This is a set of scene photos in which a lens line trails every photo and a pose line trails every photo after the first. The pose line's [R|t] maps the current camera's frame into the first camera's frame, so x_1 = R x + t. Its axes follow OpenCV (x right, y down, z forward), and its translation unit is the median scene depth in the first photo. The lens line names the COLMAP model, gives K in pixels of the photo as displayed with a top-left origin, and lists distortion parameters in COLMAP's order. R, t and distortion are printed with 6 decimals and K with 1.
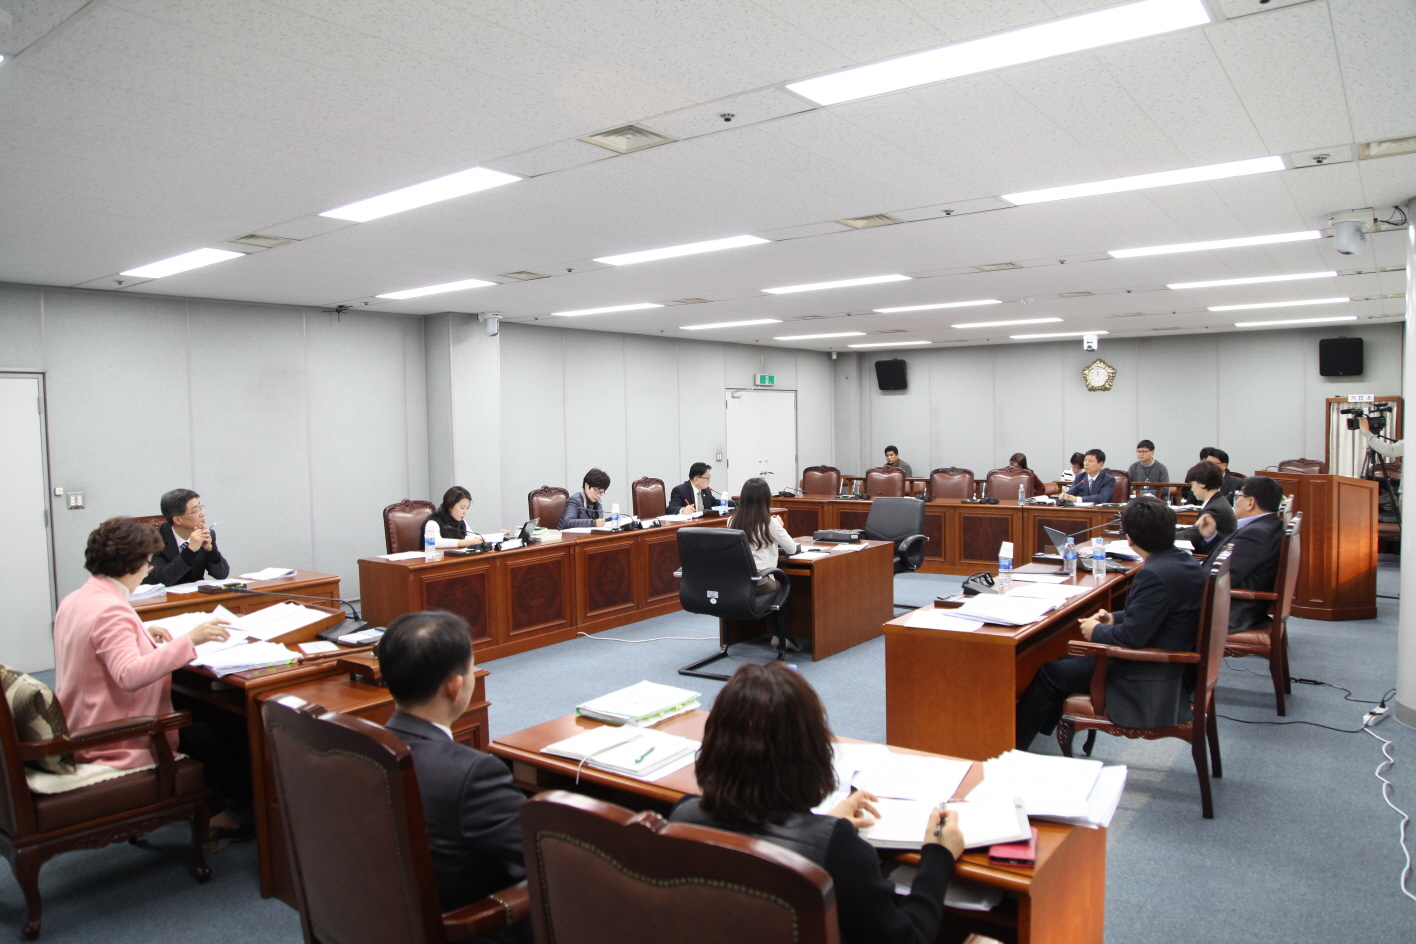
lens RADIAL K [[1001.9, 0, 708.0], [0, 1001.9, 472.0], [0, 0, 1]] dist [-0.107026, 0.075725]
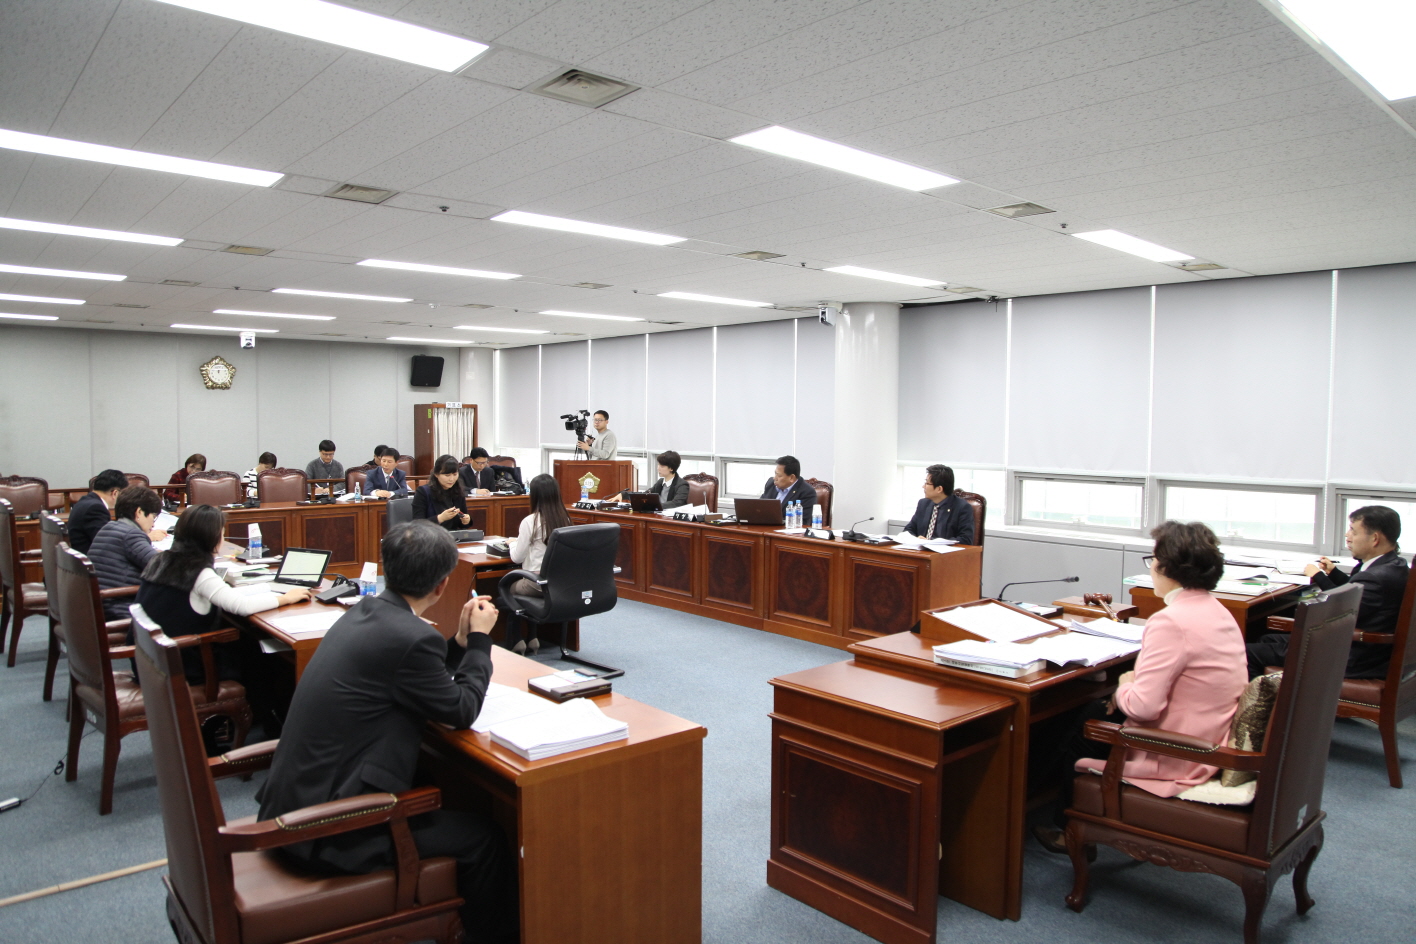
lens RADIAL K [[1001.9, 0, 708.0], [0, 1001.9, 472.0], [0, 0, 1]] dist [-0.107026, 0.075725]
pose [[0.220234, -0.027069, 0.975071, -0.557014], [0.035347, 0.999180, 0.019755, -0.005075], [-0.974806, 0.030115, 0.221010, 0.424351]]
